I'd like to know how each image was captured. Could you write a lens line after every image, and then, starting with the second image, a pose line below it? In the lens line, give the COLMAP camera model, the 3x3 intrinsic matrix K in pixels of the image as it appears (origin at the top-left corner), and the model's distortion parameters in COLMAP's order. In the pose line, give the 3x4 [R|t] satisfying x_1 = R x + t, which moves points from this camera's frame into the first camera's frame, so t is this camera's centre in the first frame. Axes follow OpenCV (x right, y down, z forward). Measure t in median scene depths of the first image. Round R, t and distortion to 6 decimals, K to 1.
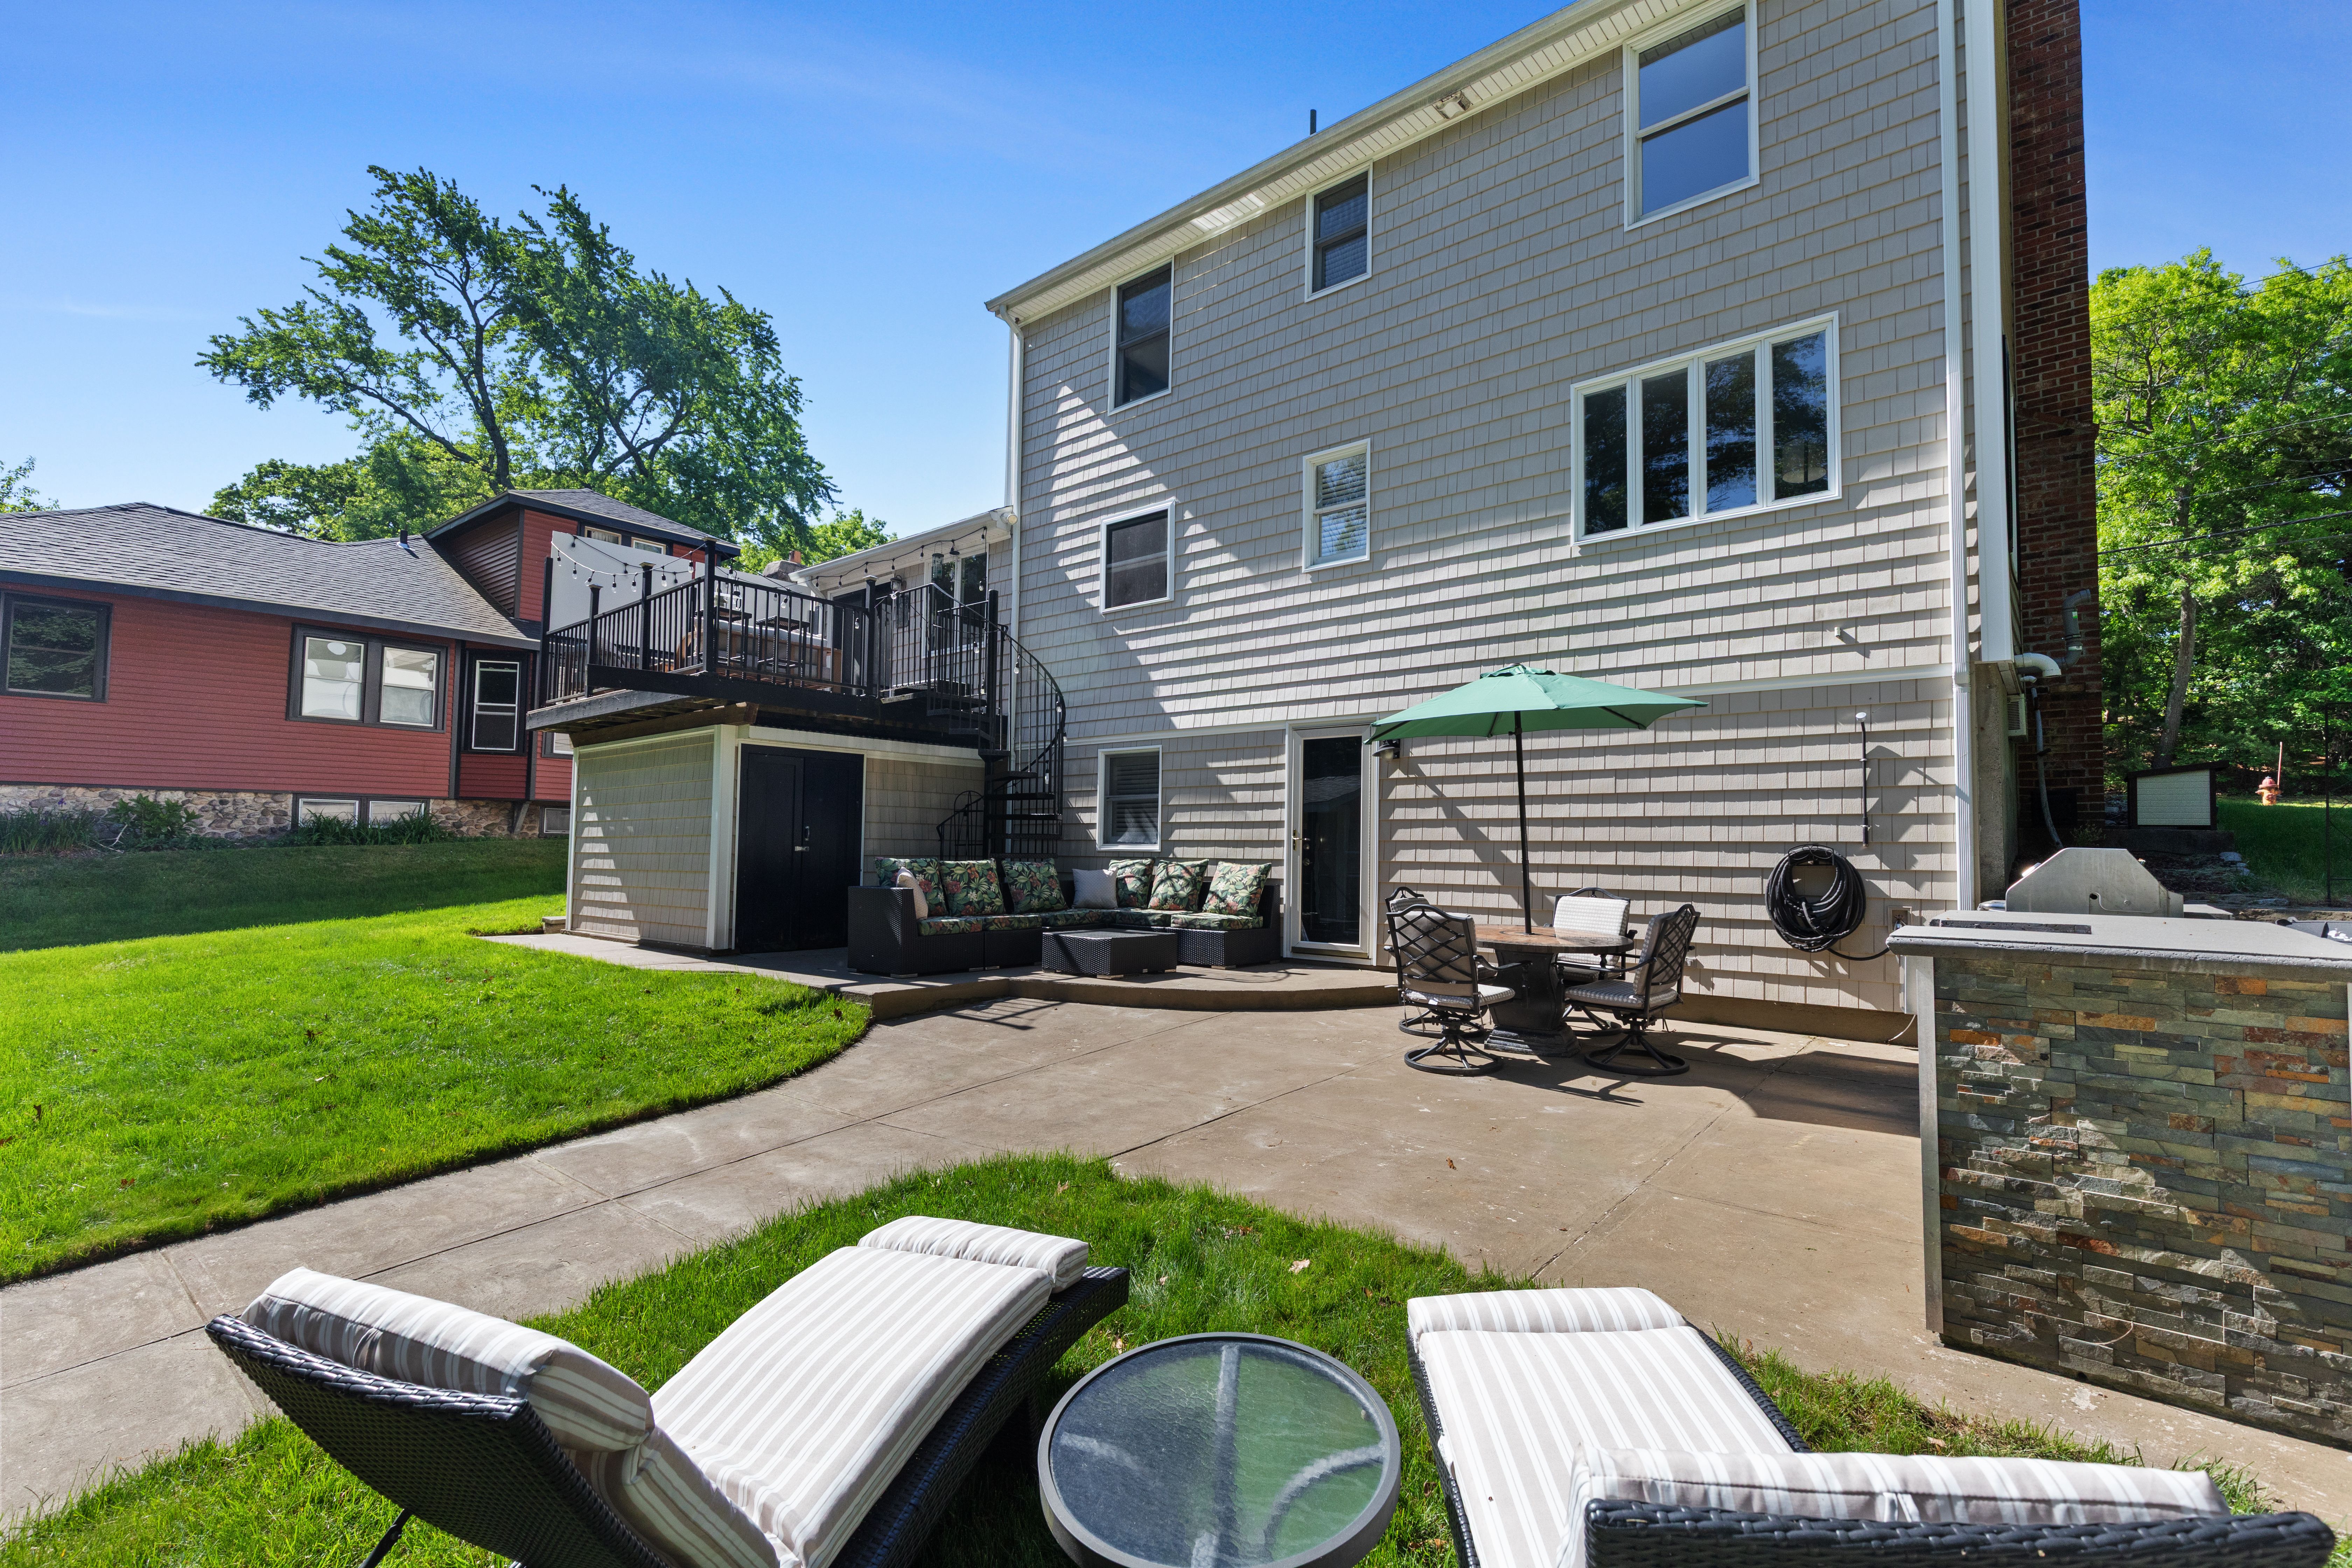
lens RADIAL K [[1052.7, 0, 1183.7], [0, 1052.7, 799.6], [0, 0, 1]] dist [0.006292, -0.000521]
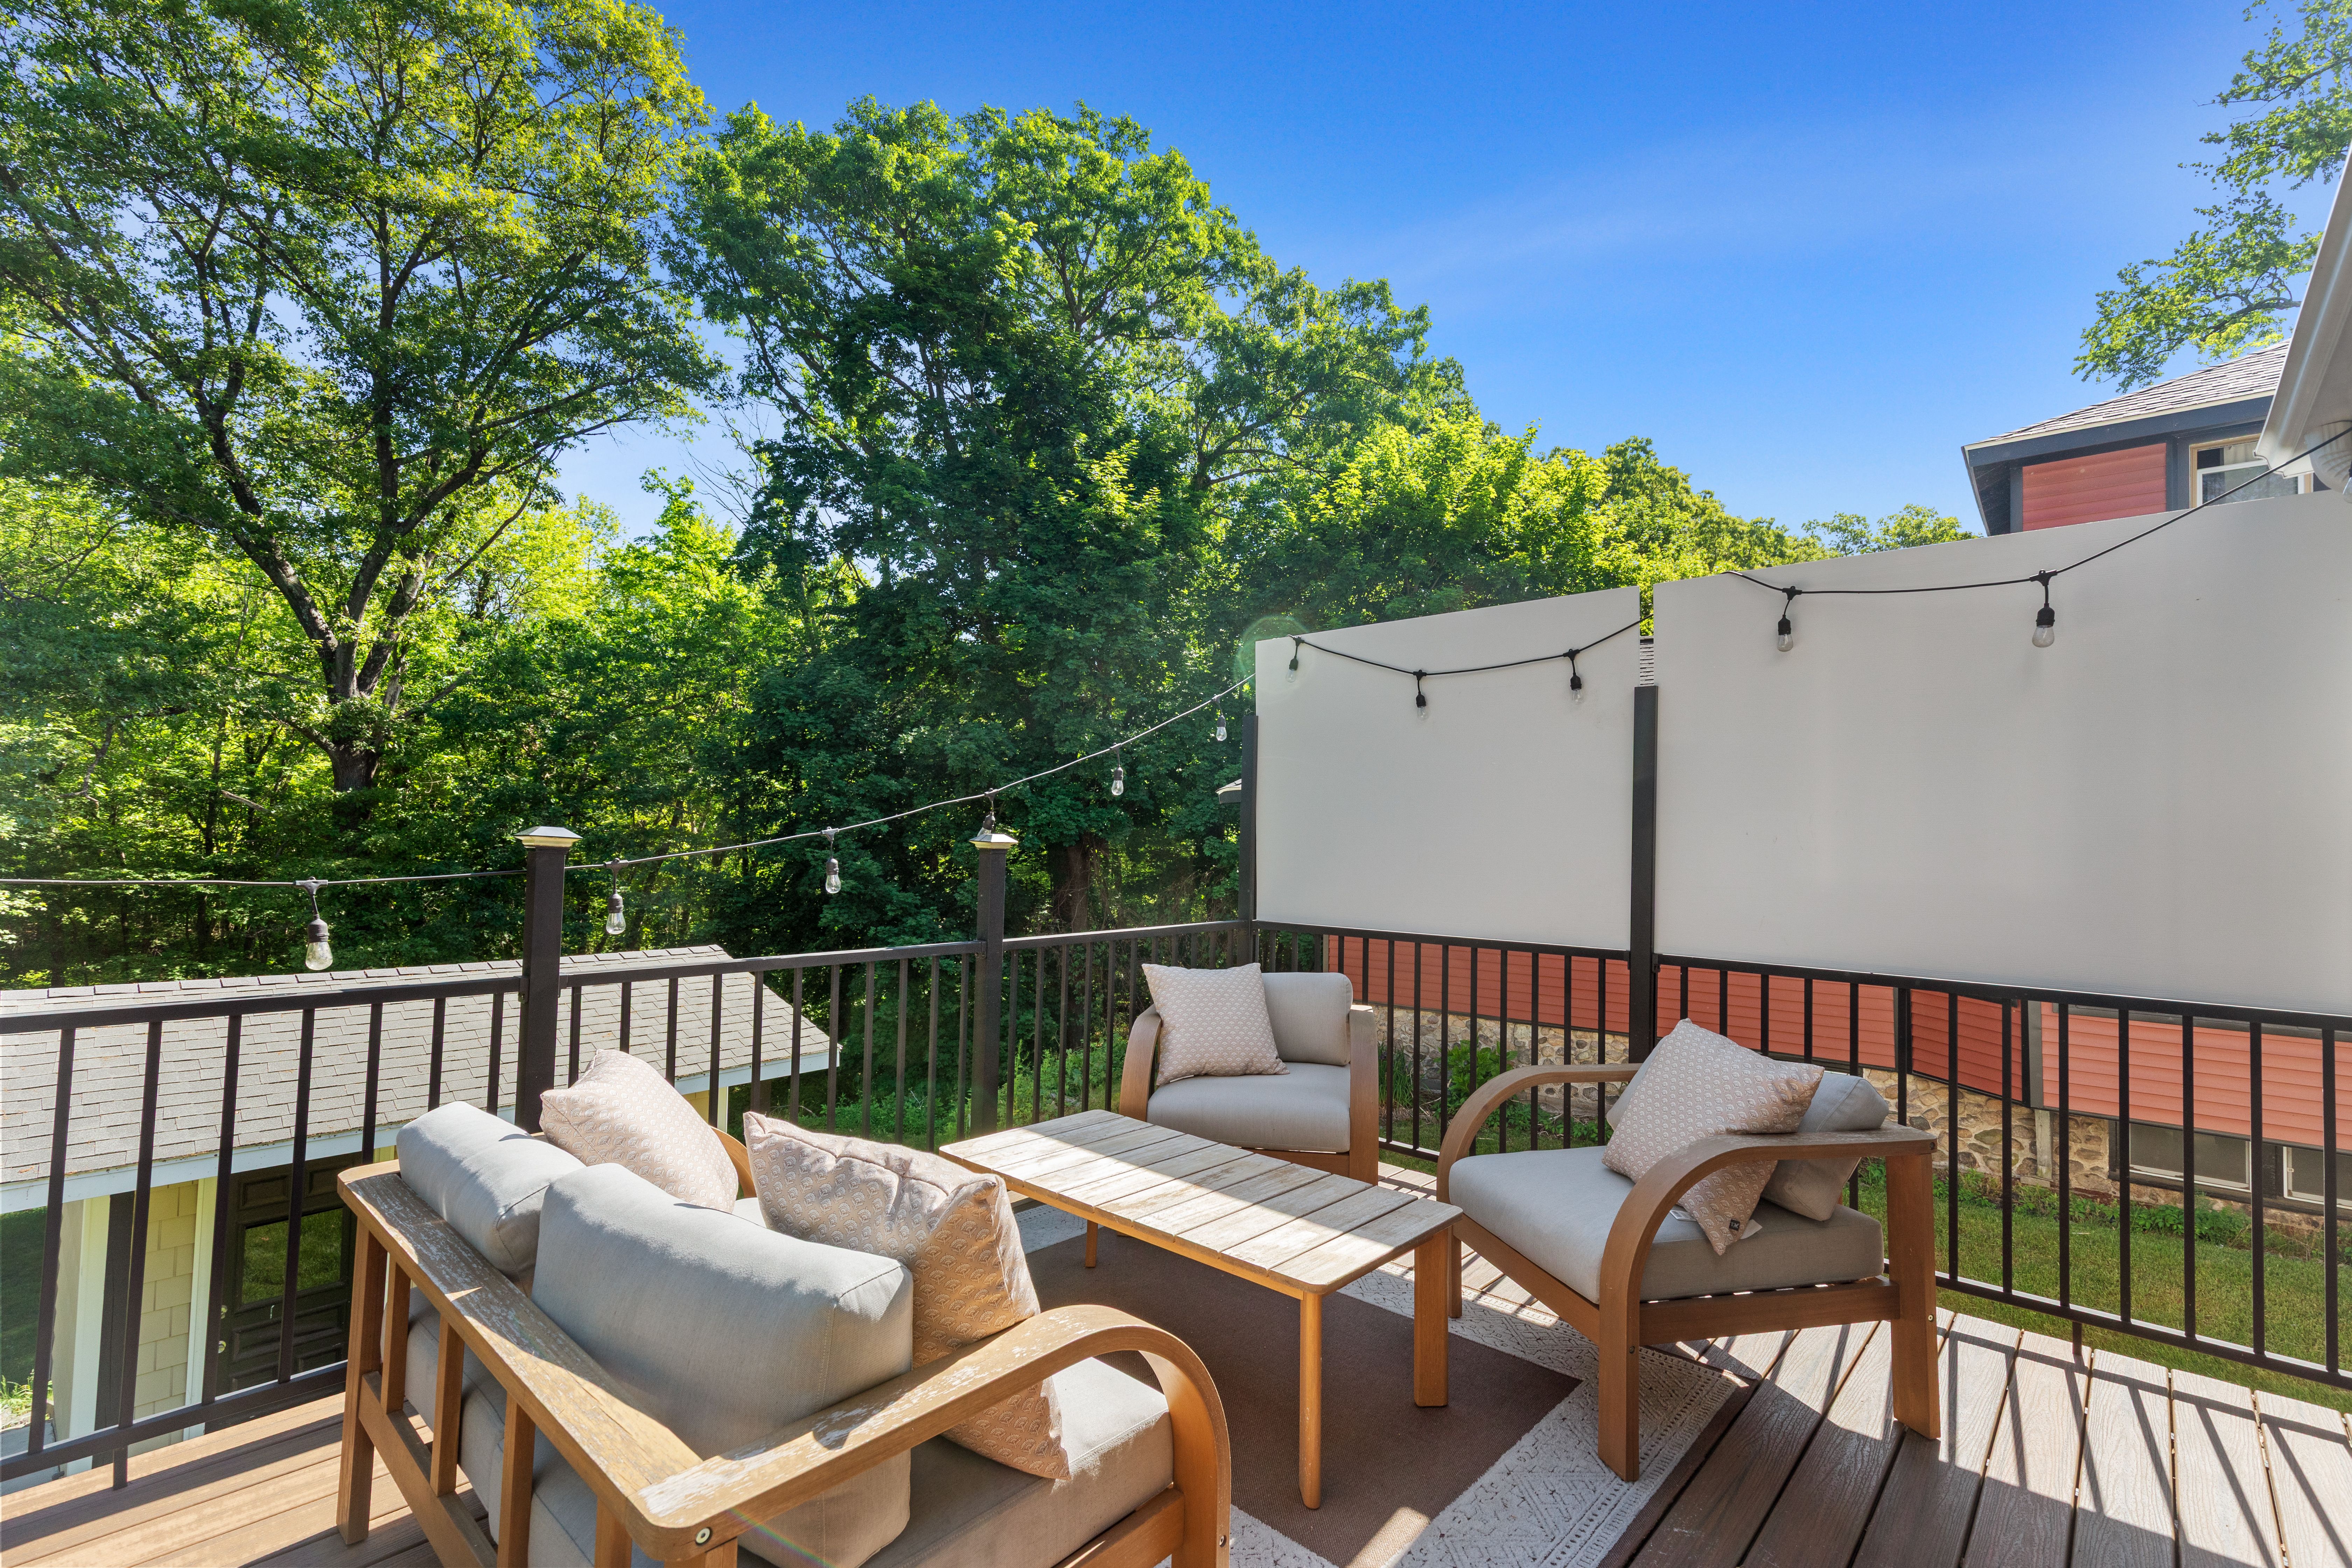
lens RADIAL K [[1052.7, 0, 1204.6], [0, 1052.7, 797.1], [0, 0, 1]] dist [0.006292, -0.000521]
pose [[-0.034681, -0.041765, -0.998525, -0.248227], [0.033560, 0.998514, -0.042931, -0.202173], [0.998835, -0.035000, -0.033228, 1.091175]]
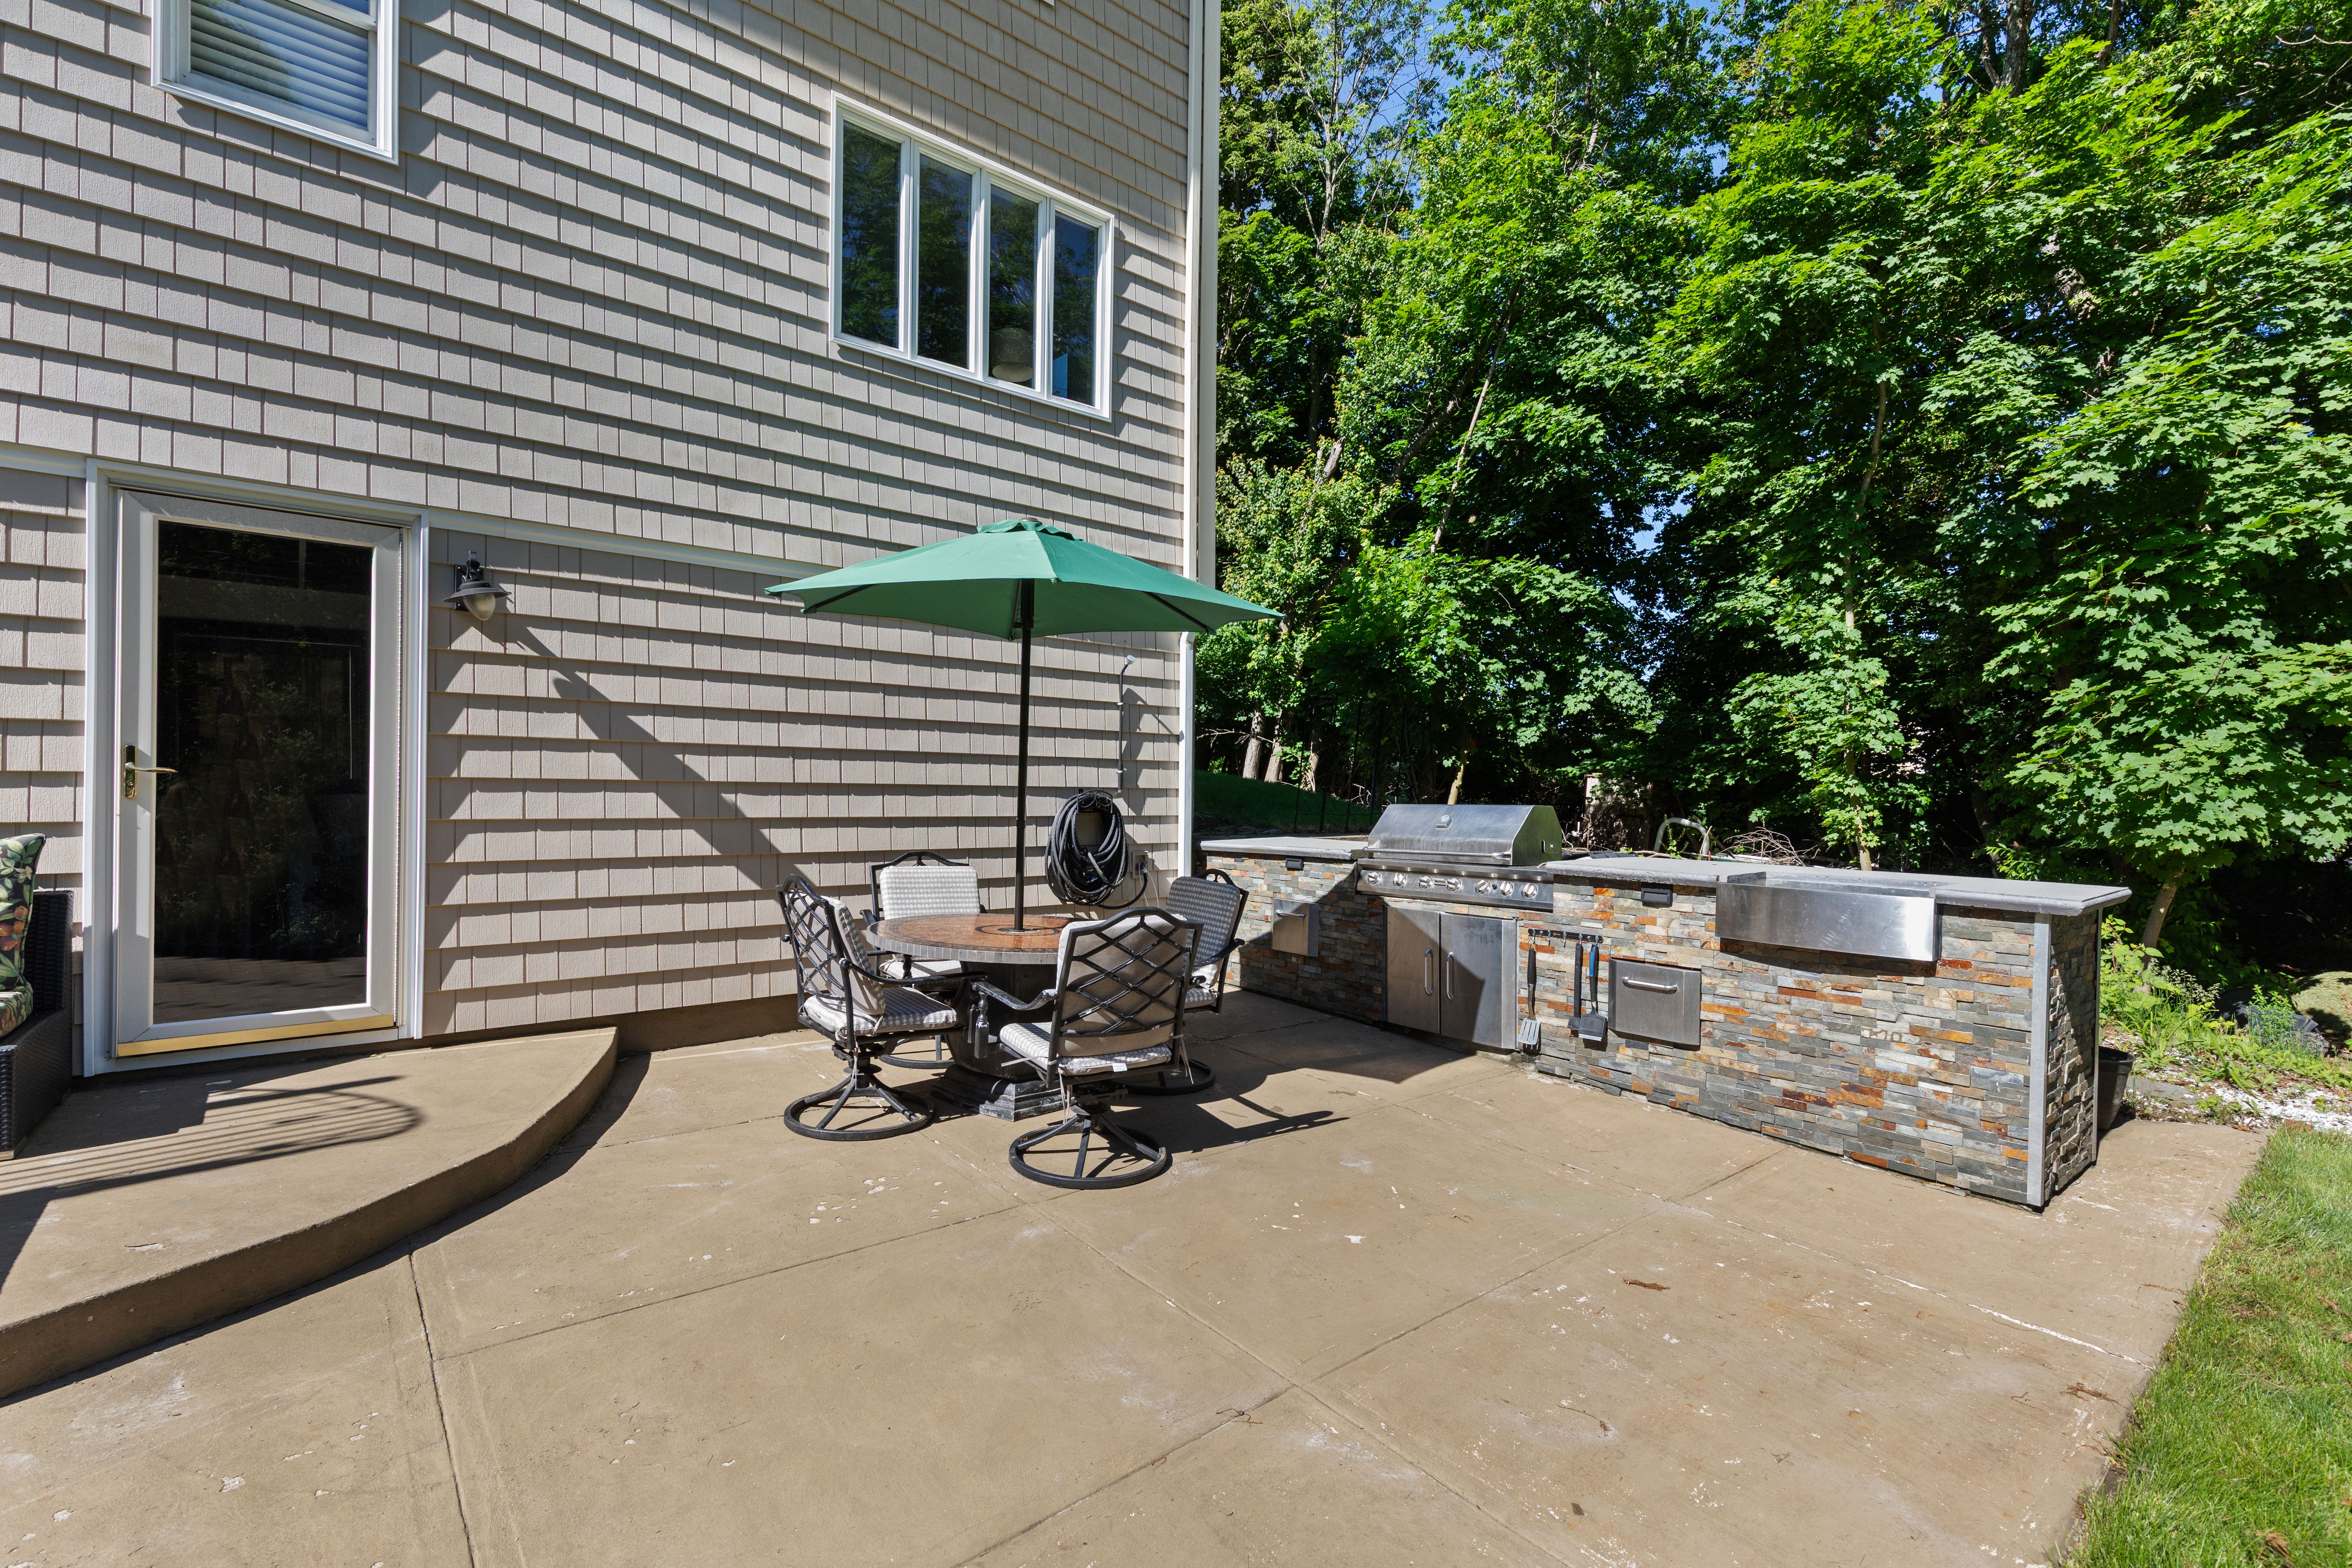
lens RADIAL K [[1052.7, 0, 1185.6], [0, 1052.7, 799.3], [0, 0, 1]] dist [0.006292, -0.000521]
pose [[0.175232, -0.019503, 0.984334, -0.182428], [-0.060501, 0.997701, 0.030538, 0.011161], [-0.982666, -0.064905, 0.173649, 0.464434]]
